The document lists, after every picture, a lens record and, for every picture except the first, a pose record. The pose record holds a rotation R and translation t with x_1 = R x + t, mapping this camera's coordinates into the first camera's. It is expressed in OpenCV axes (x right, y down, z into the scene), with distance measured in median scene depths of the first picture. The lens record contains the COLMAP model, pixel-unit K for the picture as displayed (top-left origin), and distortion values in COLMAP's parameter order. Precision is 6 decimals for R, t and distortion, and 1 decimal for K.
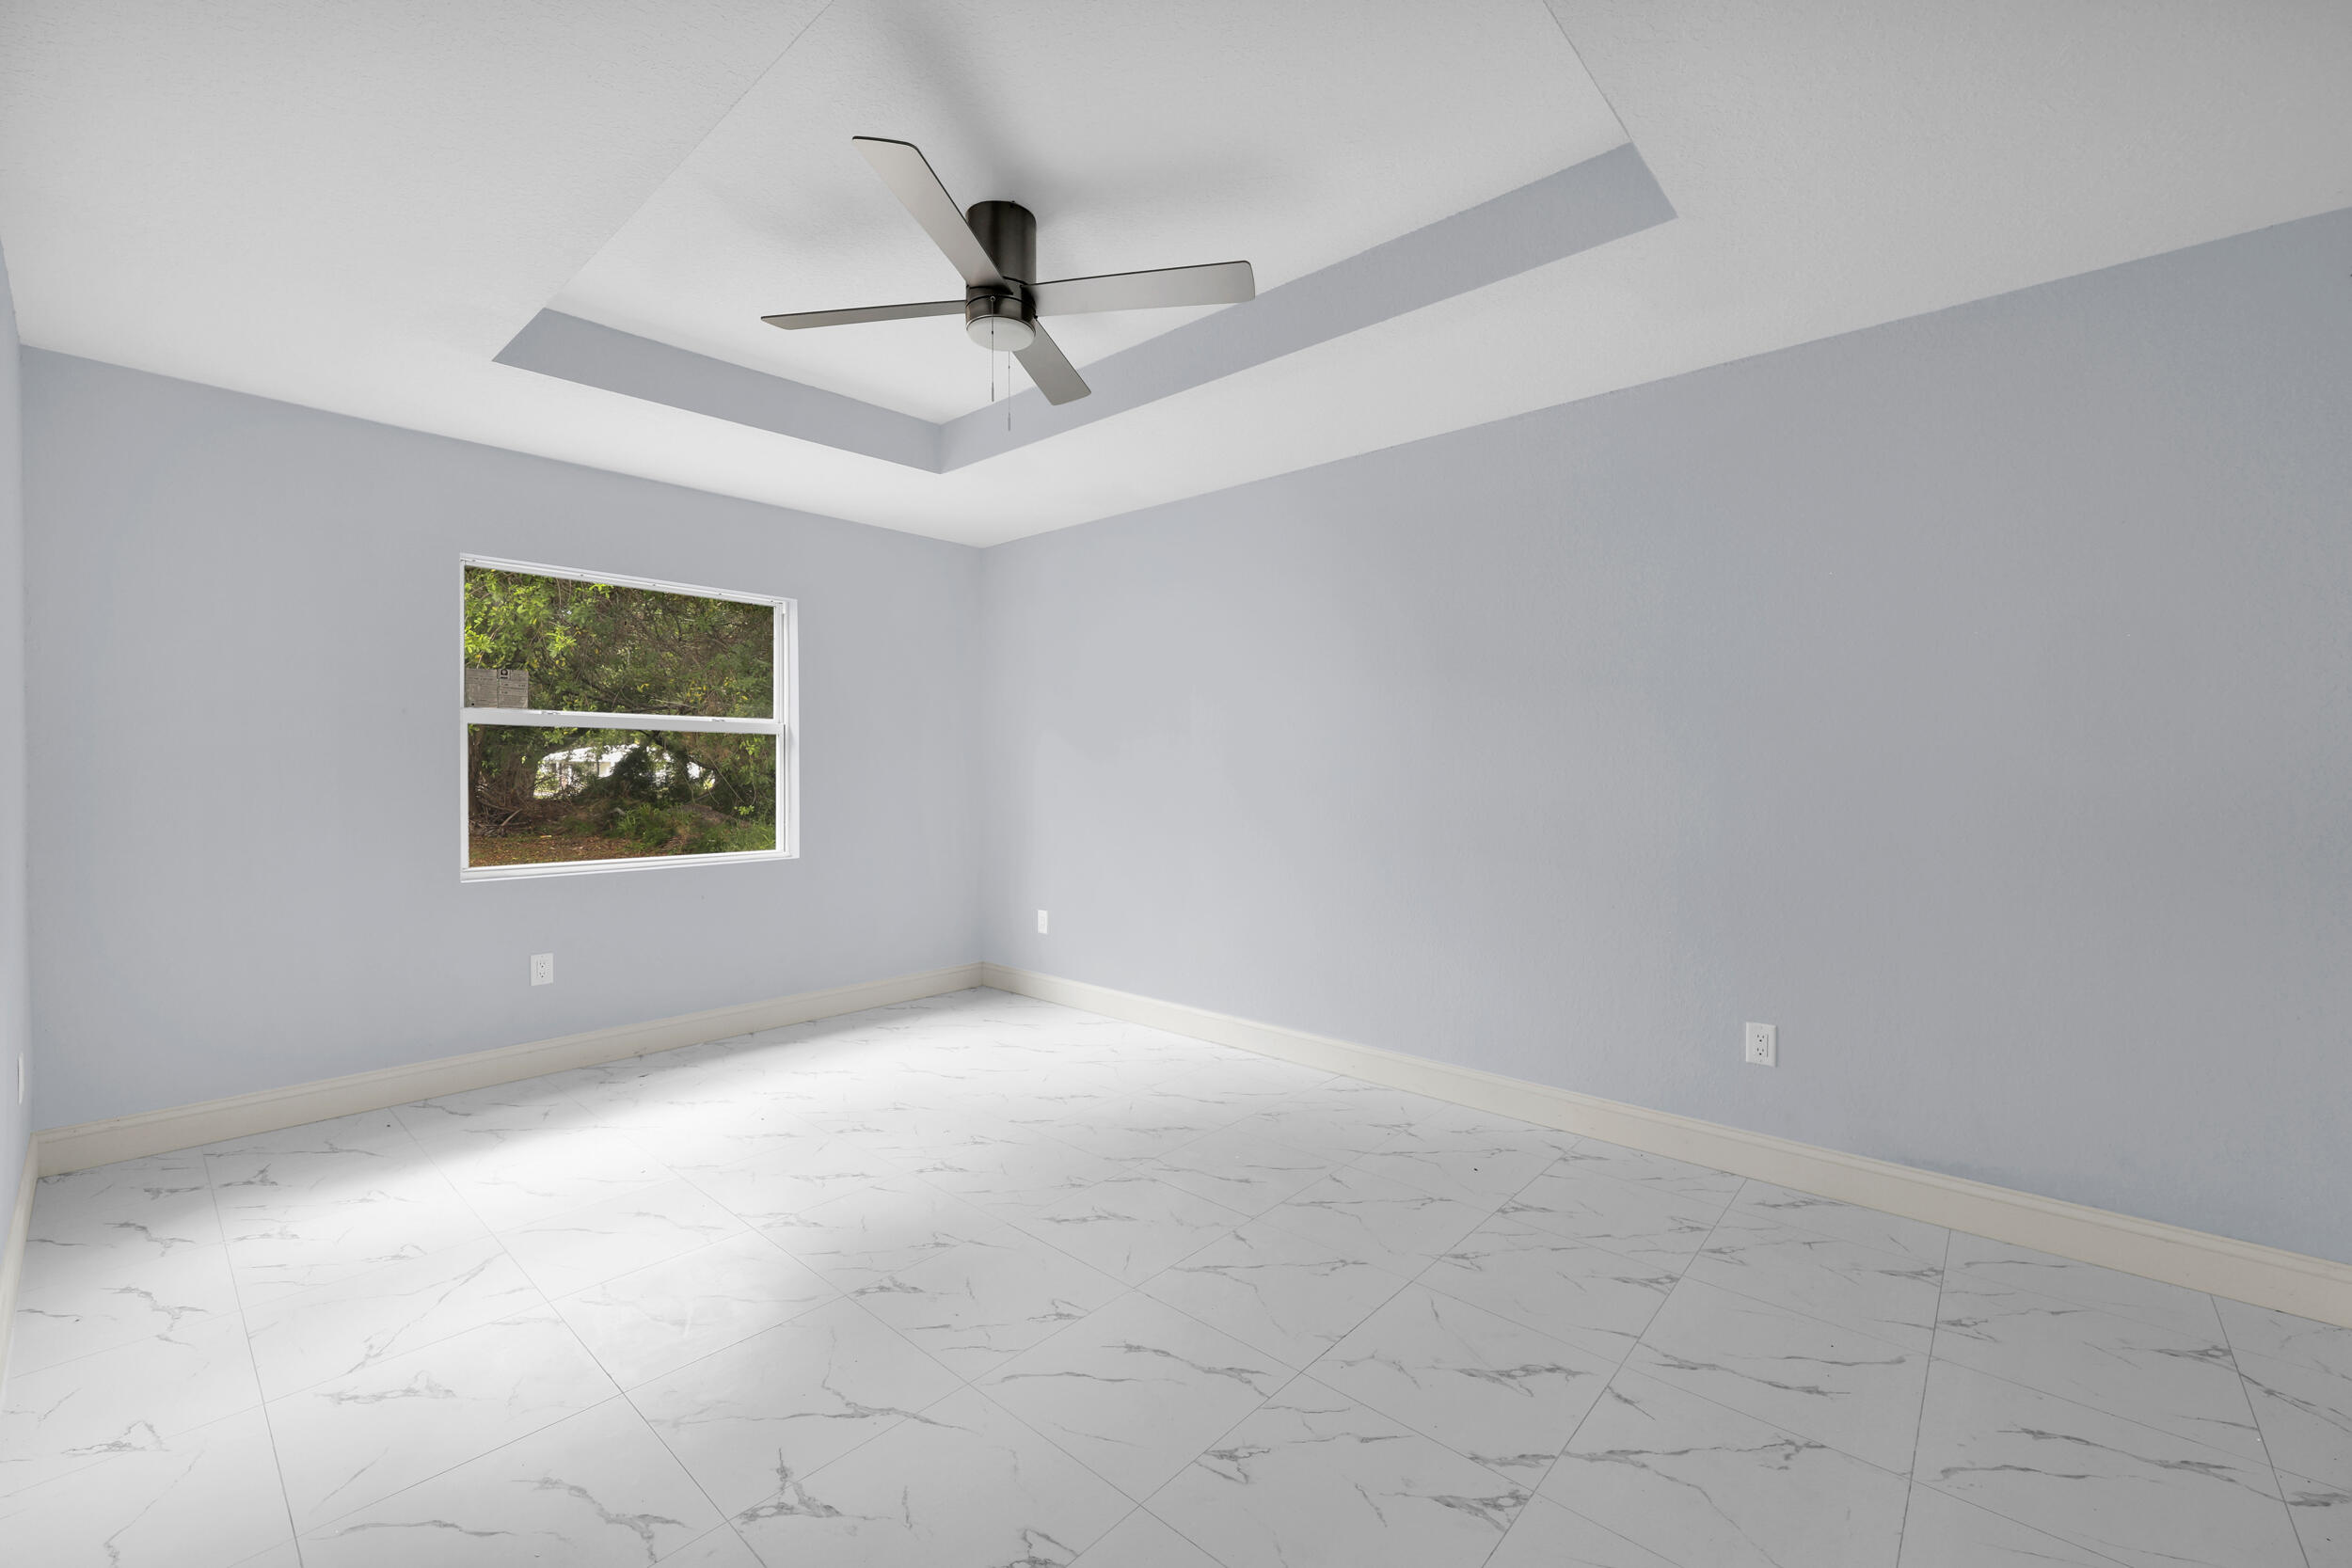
lens RADIAL K [[952.3, 0, 1165.2], [0, 952.3, 776.2], [0, 0, 1]] dist [0.000891, -0.000060]
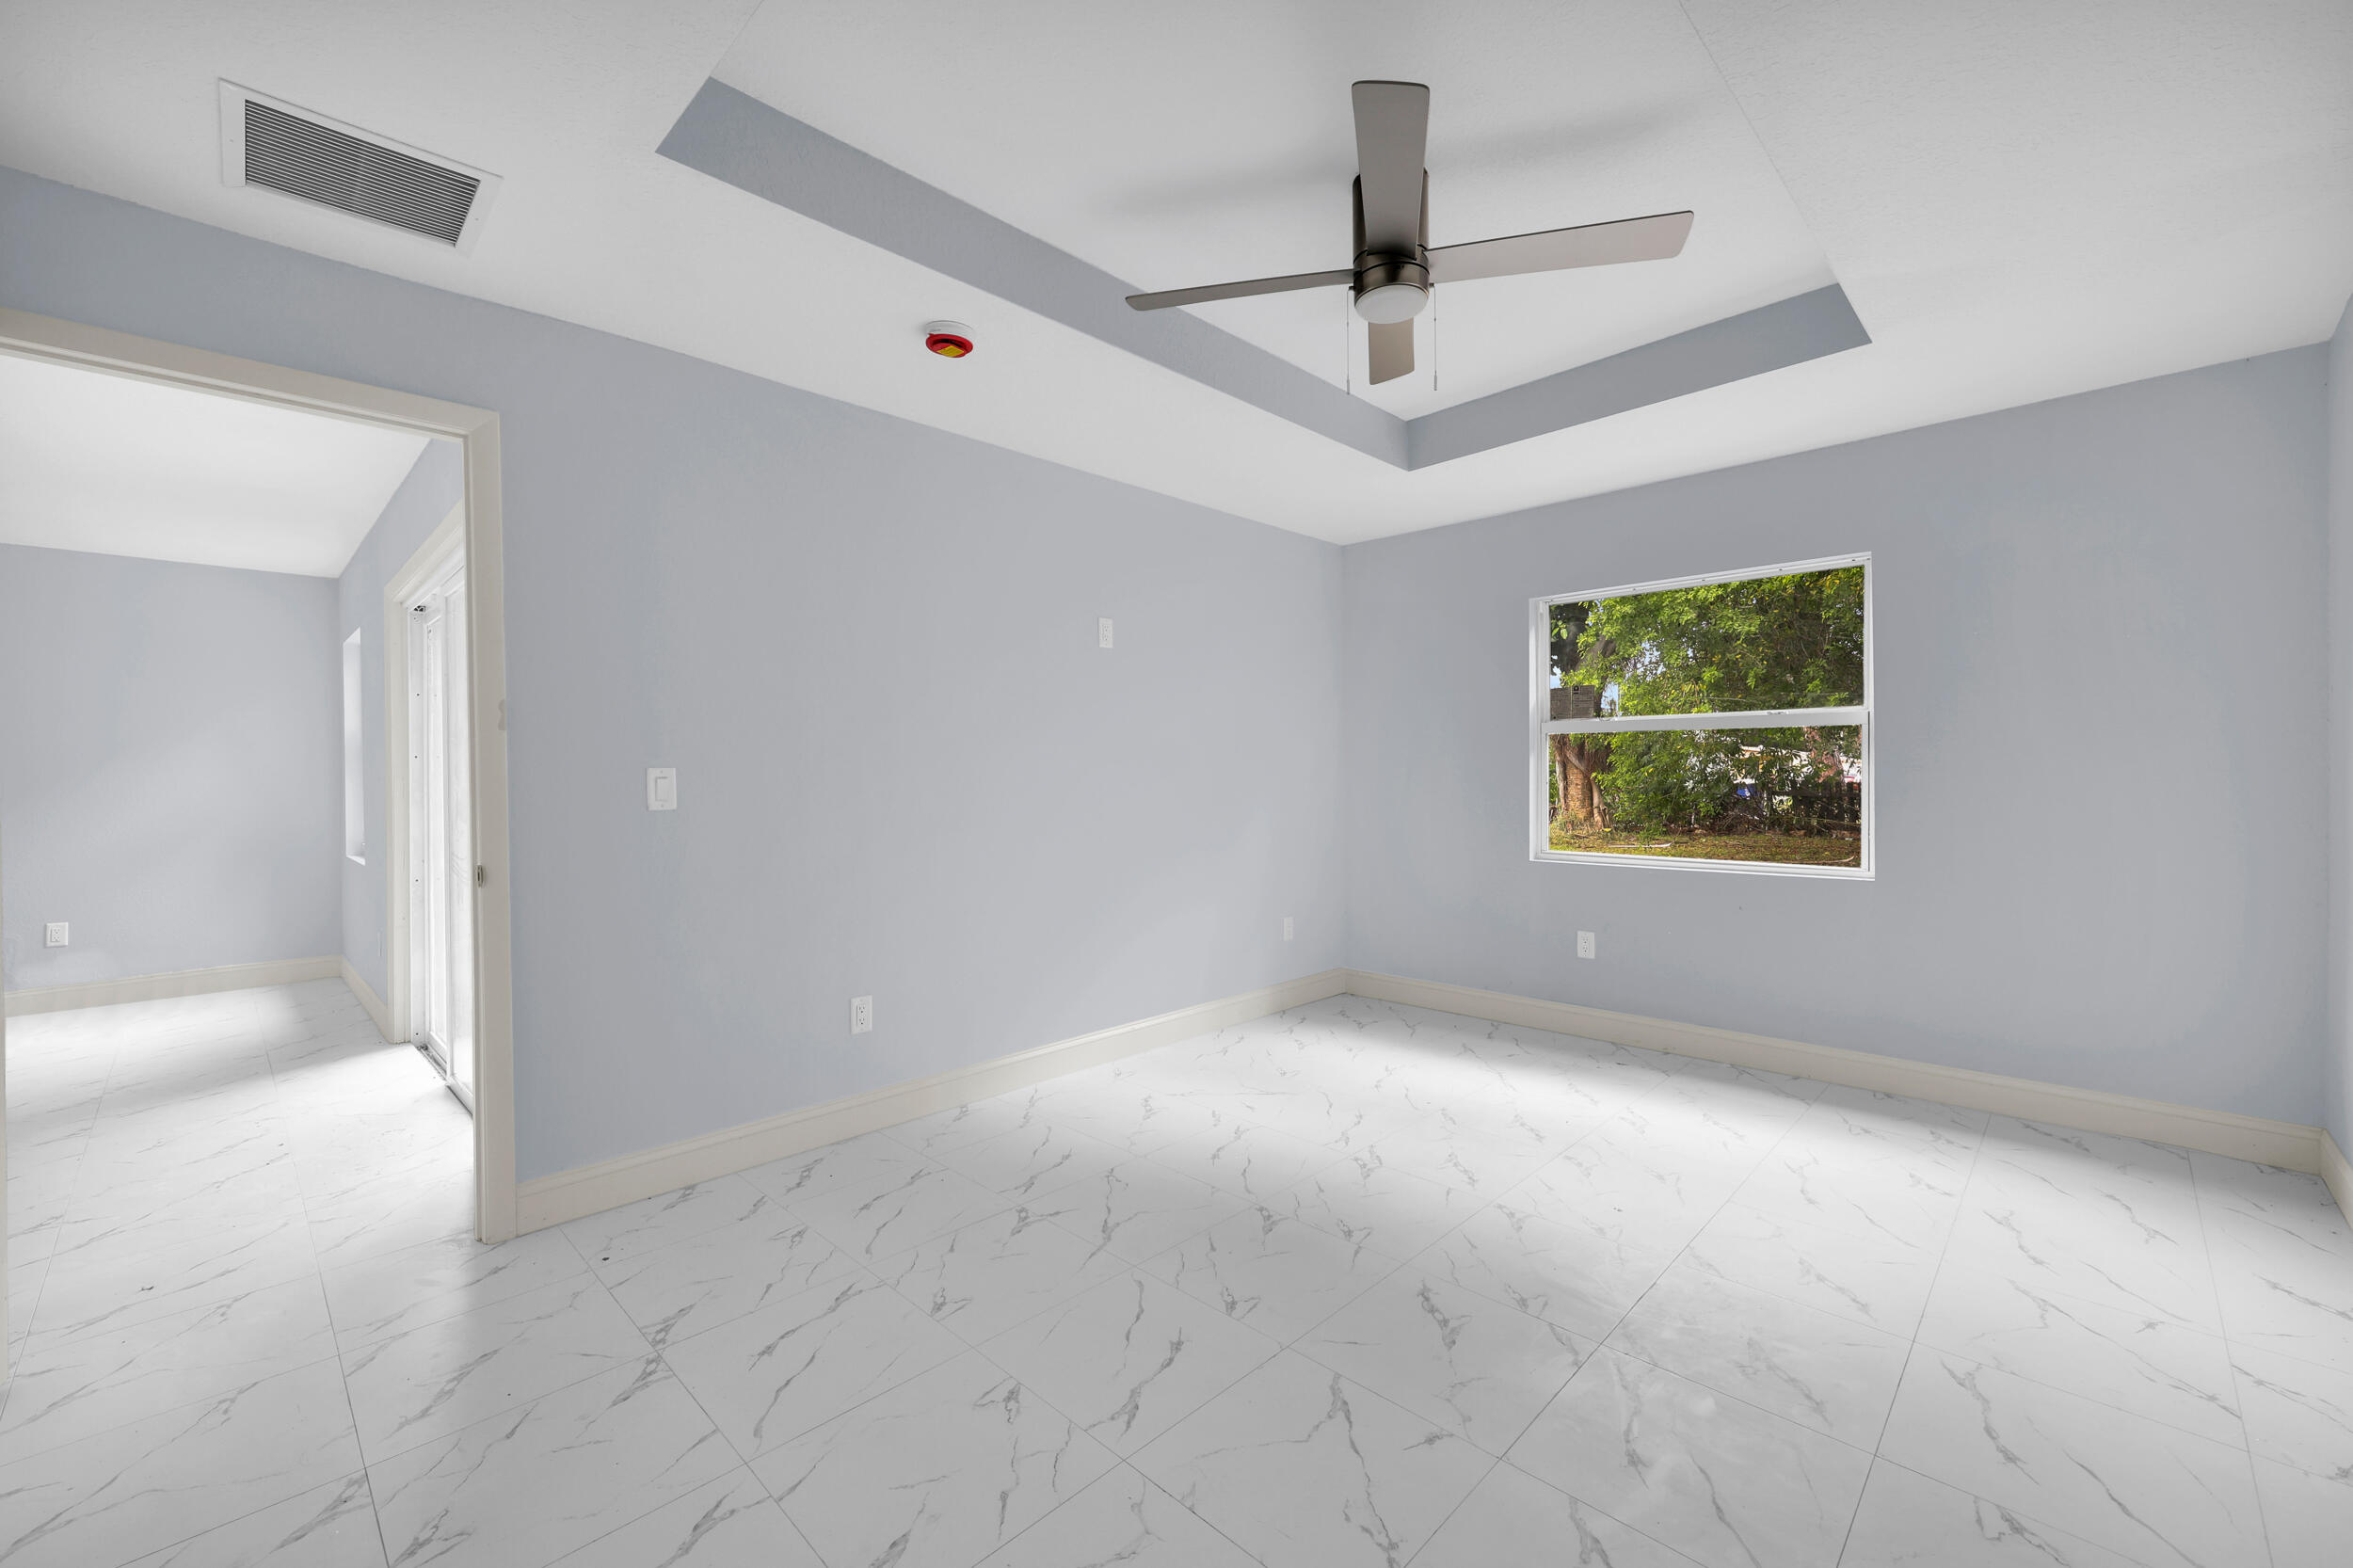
lens RADIAL K [[952.8, 0, 1165.7], [0, 952.8, 776.2], [0, 0, 1]] dist [0.000891, -0.000060]
pose [[-0.048299, 0.001299, -0.998832, 0.524914], [-0.001197, 0.999998, 0.001359, -0.001096], [0.998832, 0.001261, -0.048297, 0.560550]]
